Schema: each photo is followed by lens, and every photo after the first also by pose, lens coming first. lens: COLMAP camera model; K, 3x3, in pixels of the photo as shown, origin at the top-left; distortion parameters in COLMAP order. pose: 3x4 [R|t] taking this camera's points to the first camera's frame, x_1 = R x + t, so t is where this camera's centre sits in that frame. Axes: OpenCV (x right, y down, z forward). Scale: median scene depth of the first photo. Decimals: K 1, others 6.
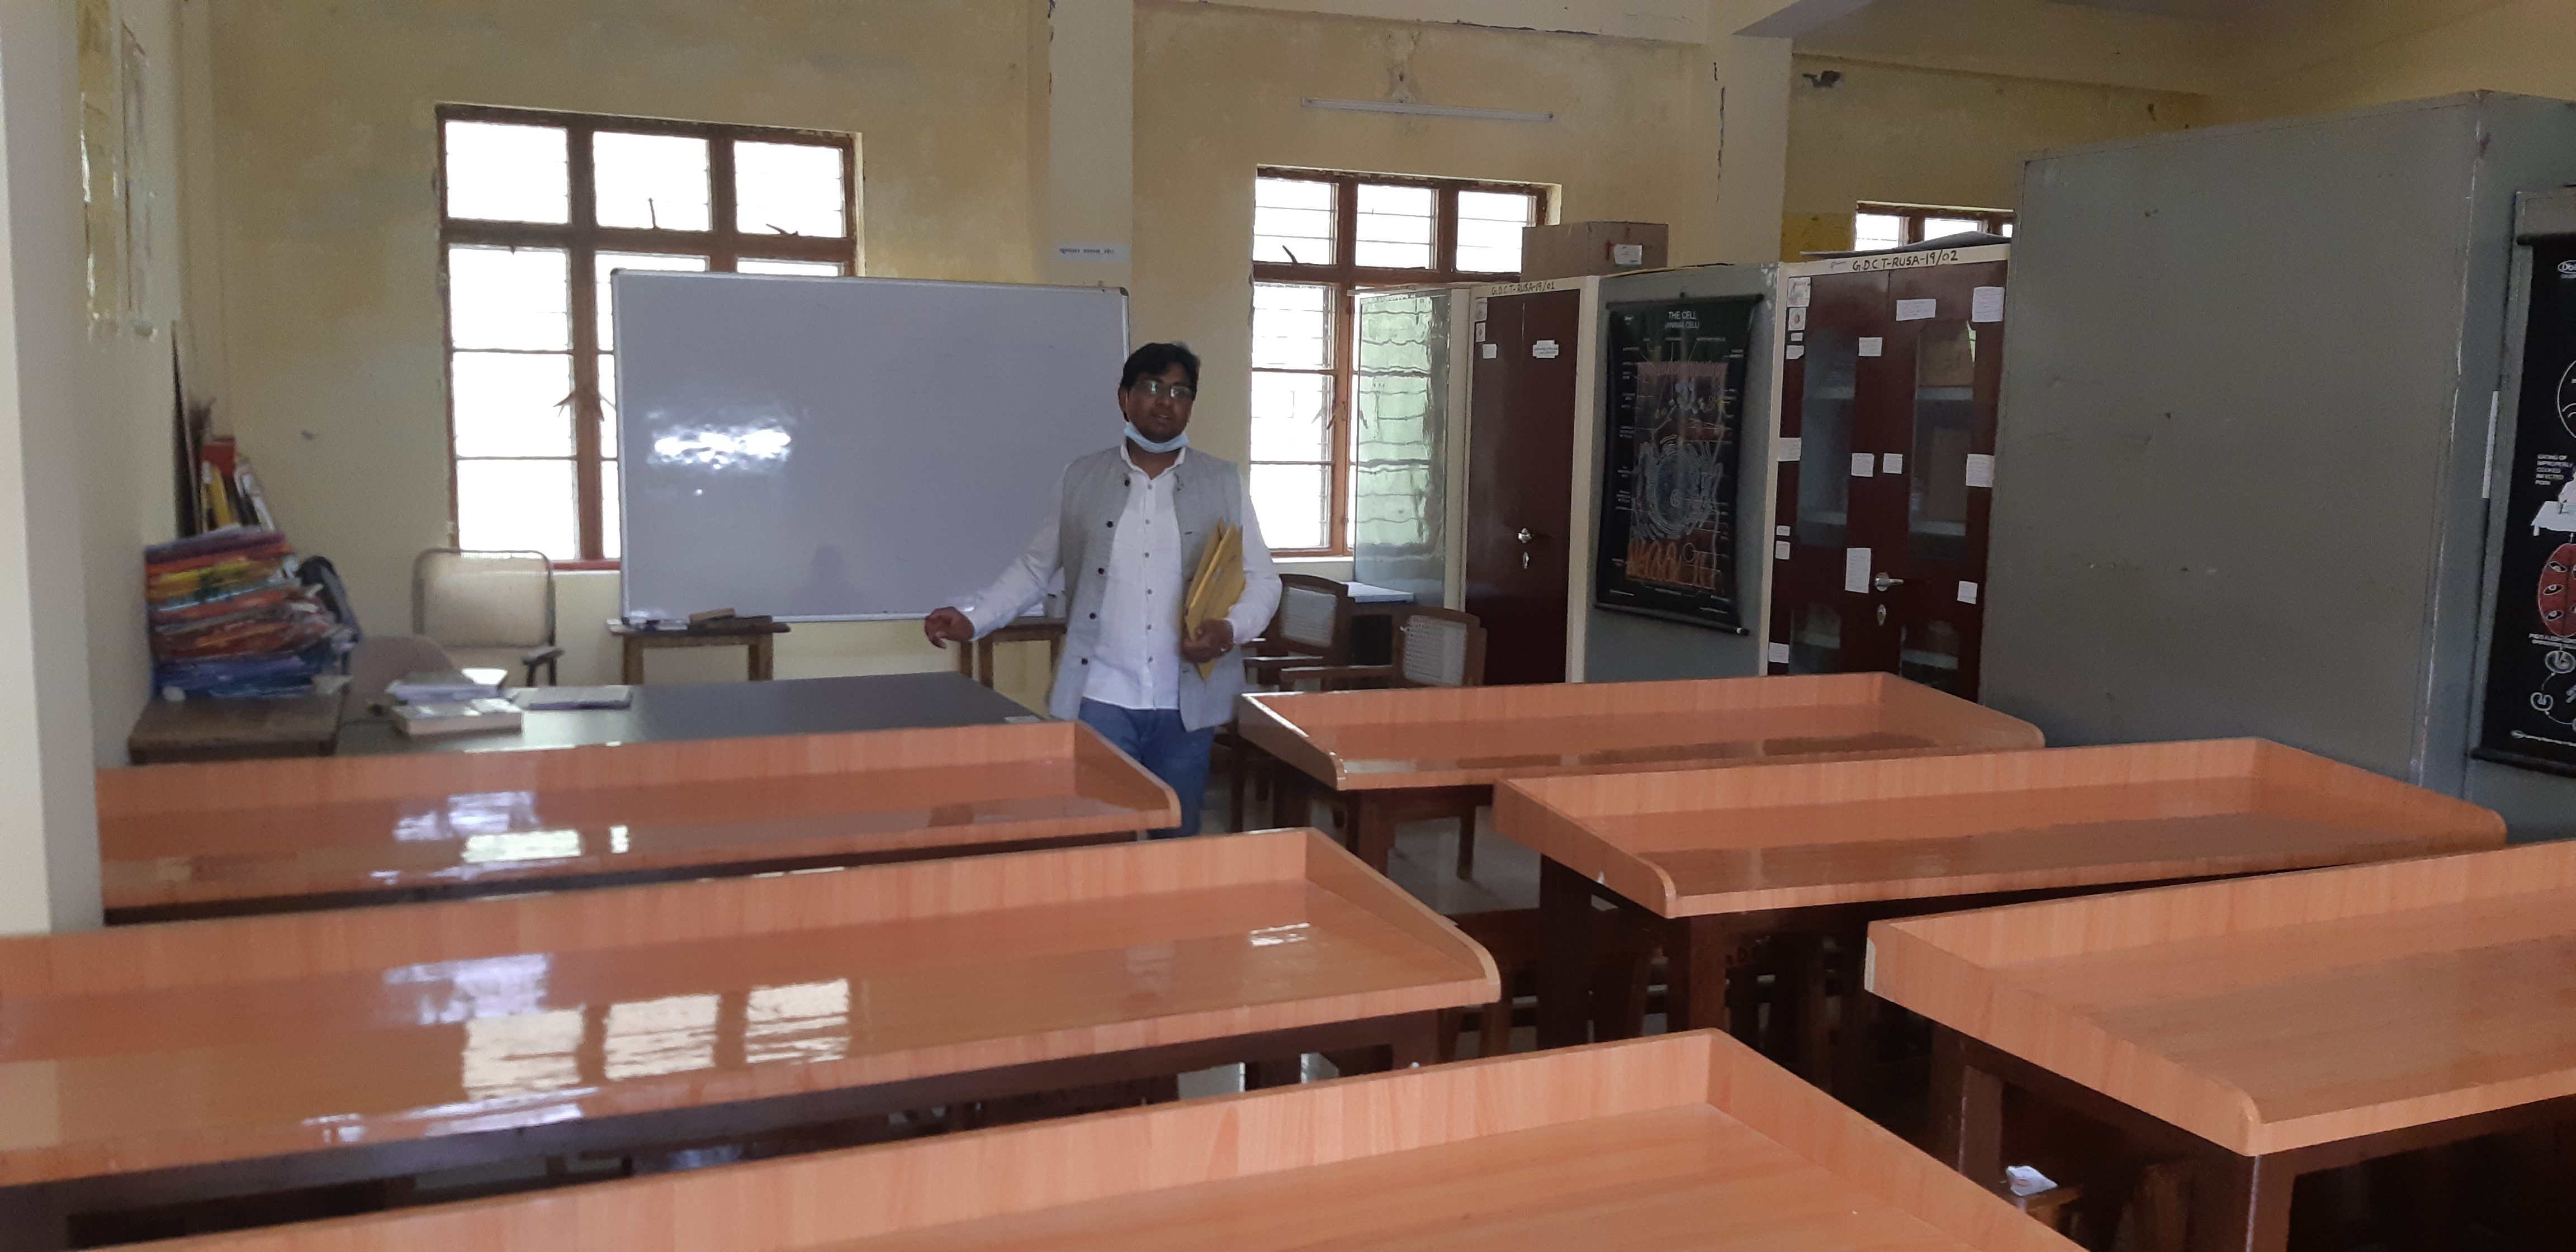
lens RADIAL K [[1917.6, 0, 1428.7], [0, 1917.6, 624.5], [0, 0, 1]] dist [0.007505, -0.030231]
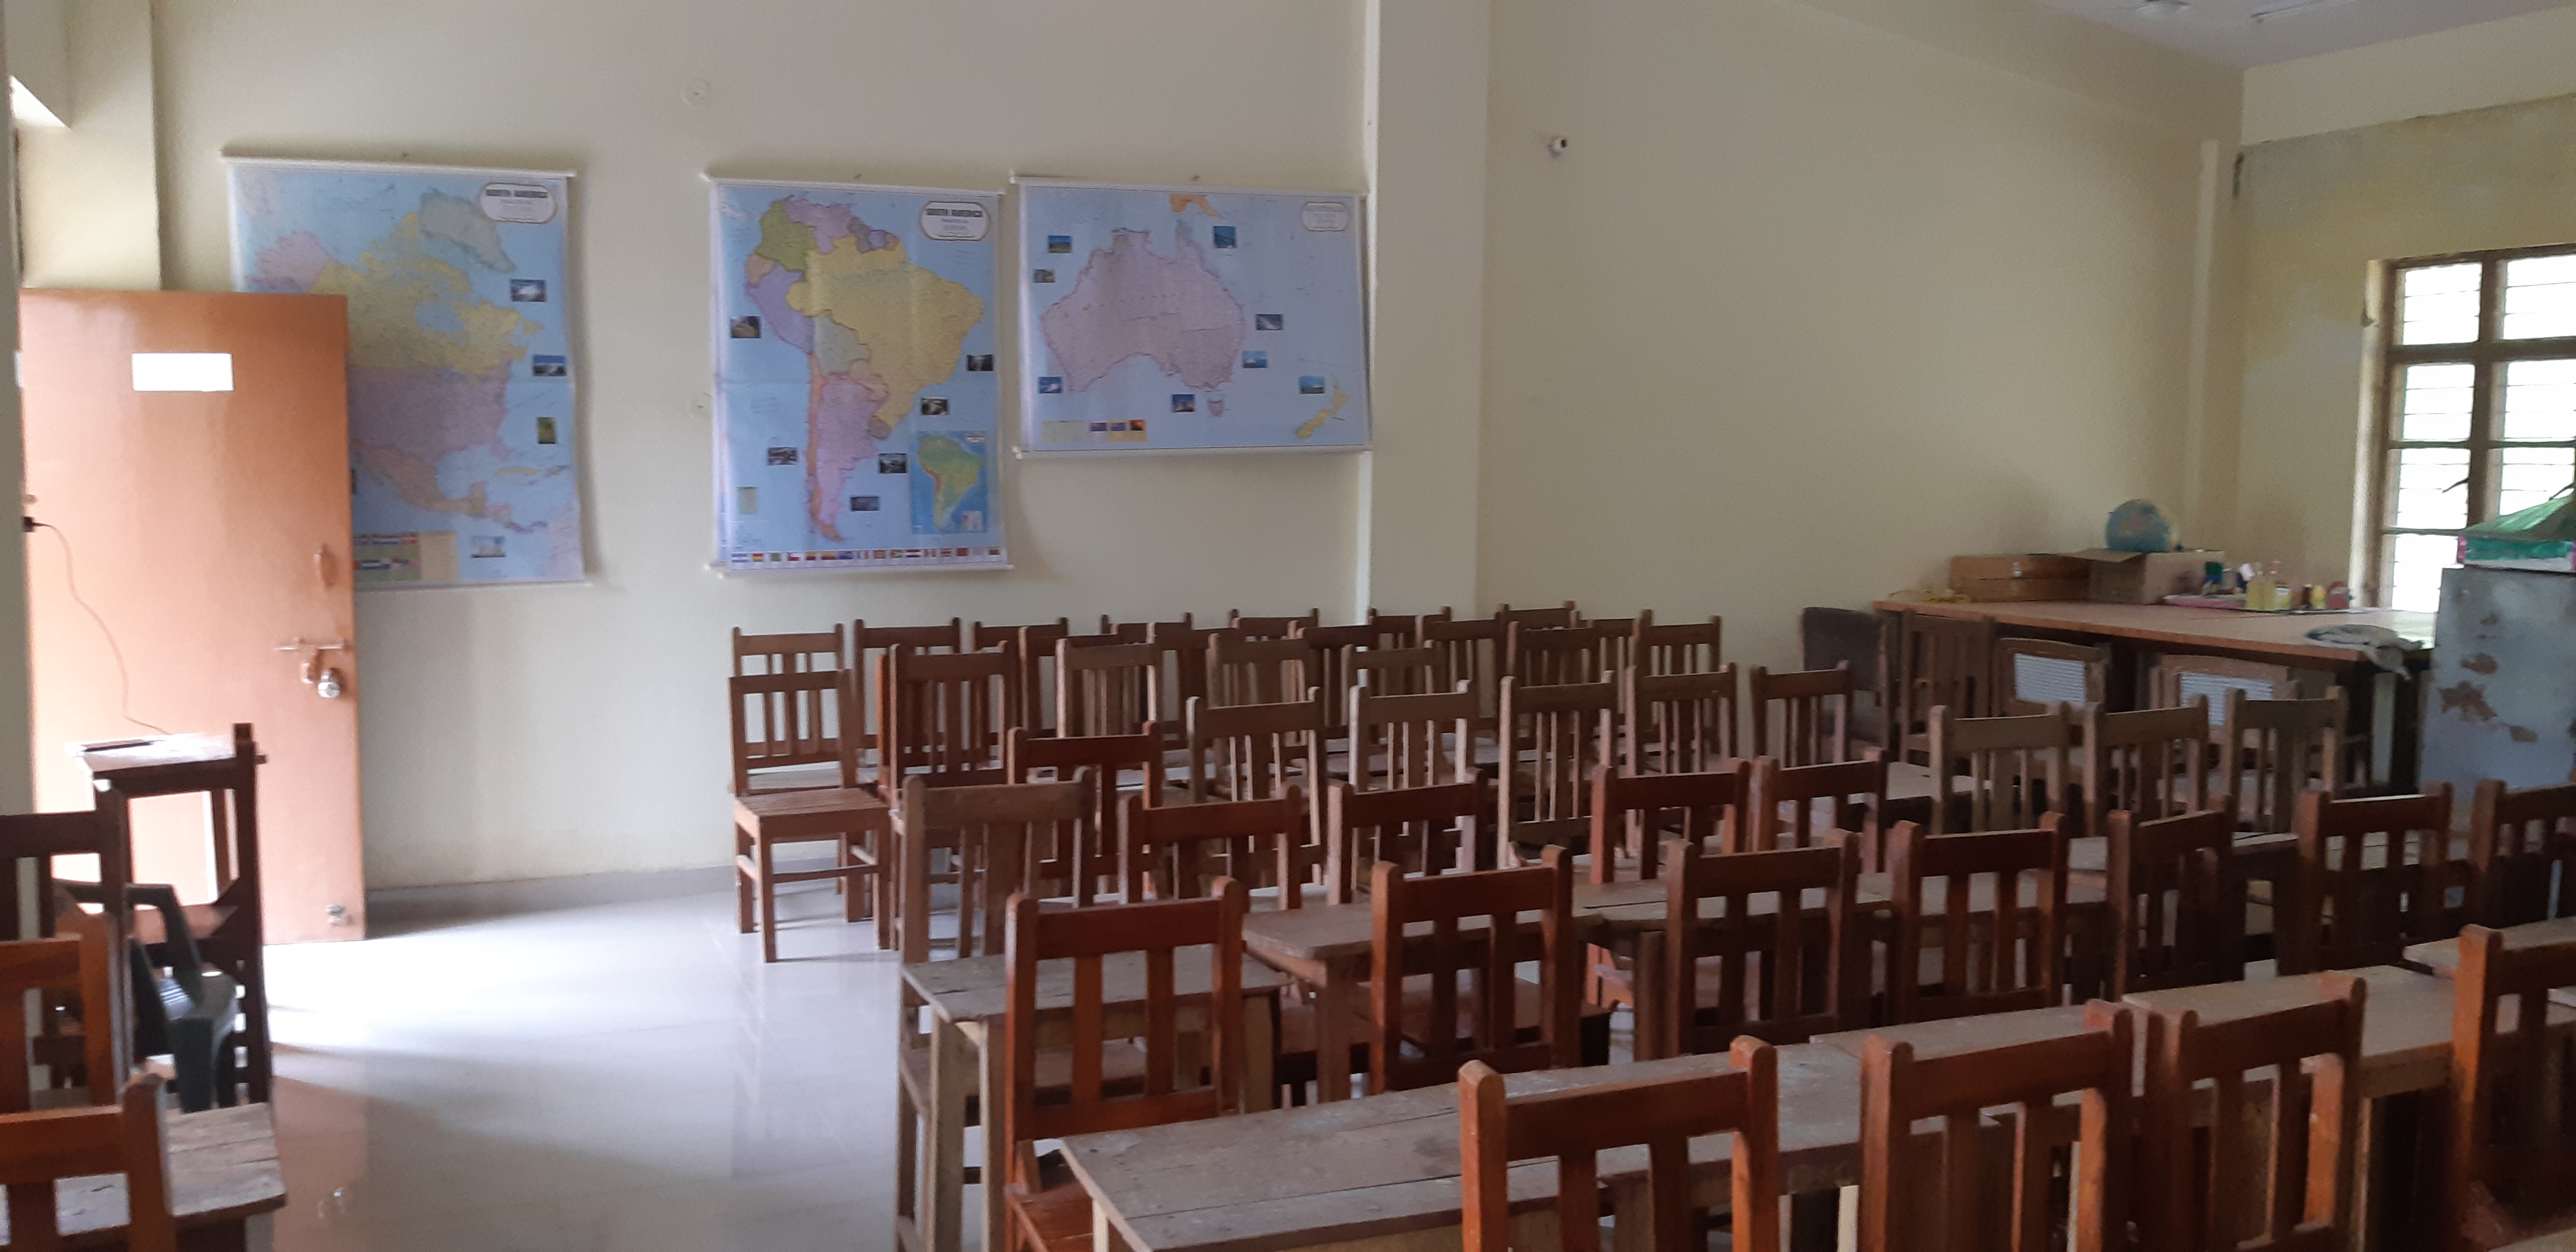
lens RADIAL K [[2060.3, 0, 1284.3], [0, 2060.3, 637.5], [0, 0, 1]] dist [0.066273, -0.236396]
pose [[-0.026085, 0.055444, -0.998121, 0.953361], [-0.124600, 0.990494, 0.058277, -0.008476], [0.991864, 0.125886, -0.018929, 0.346227]]
